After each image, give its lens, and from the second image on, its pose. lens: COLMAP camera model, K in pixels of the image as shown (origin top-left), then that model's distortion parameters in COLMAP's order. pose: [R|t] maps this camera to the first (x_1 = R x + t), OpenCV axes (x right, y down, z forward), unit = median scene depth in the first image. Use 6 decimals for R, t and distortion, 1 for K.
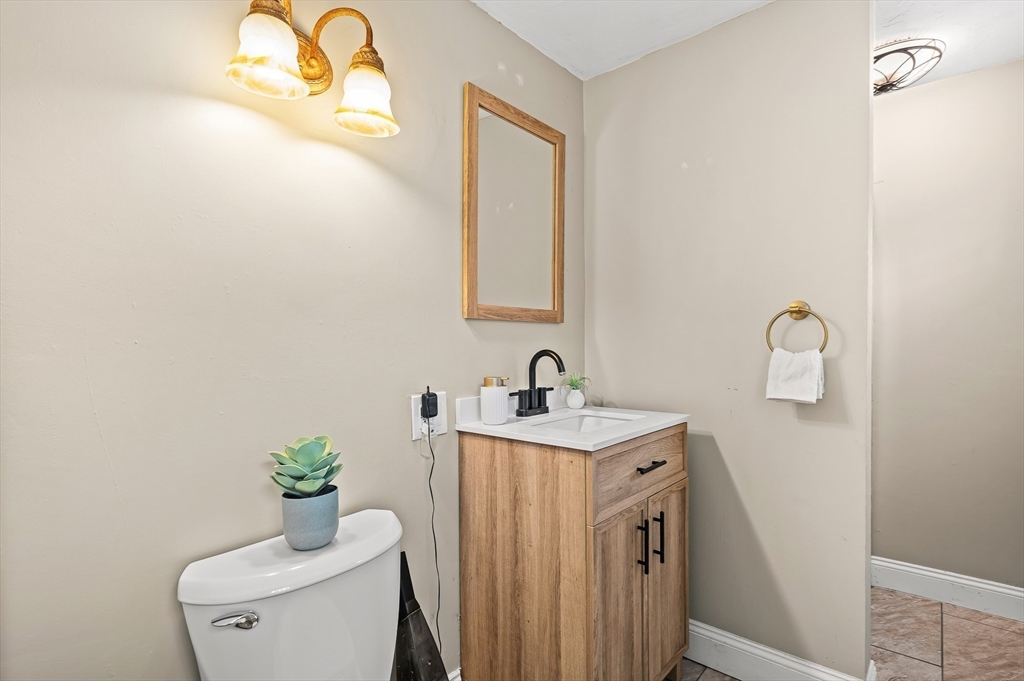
lens RADIAL K [[487.8, 0, 510.1], [0, 487.8, 345.8], [0, 0, 1]] dist [0.002070, 0.000990]
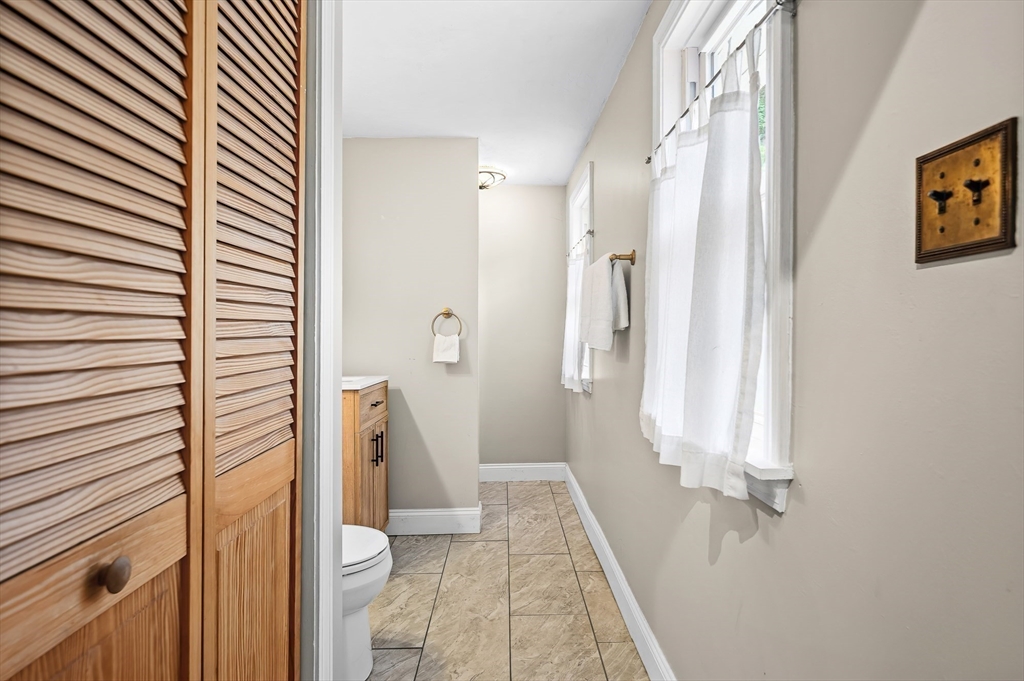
lens RADIAL K [[557.3, 0, 512.0], [0, 557.3, 340.5], [0, 0, 1]] dist [-0.000130, -0.000014]
pose [[0.739489, 0.000335, 0.673169, -0.624924], [0.007464, 0.999934, -0.008697, 0.049768], [-0.673127, 0.011456, 0.739438, -0.686823]]
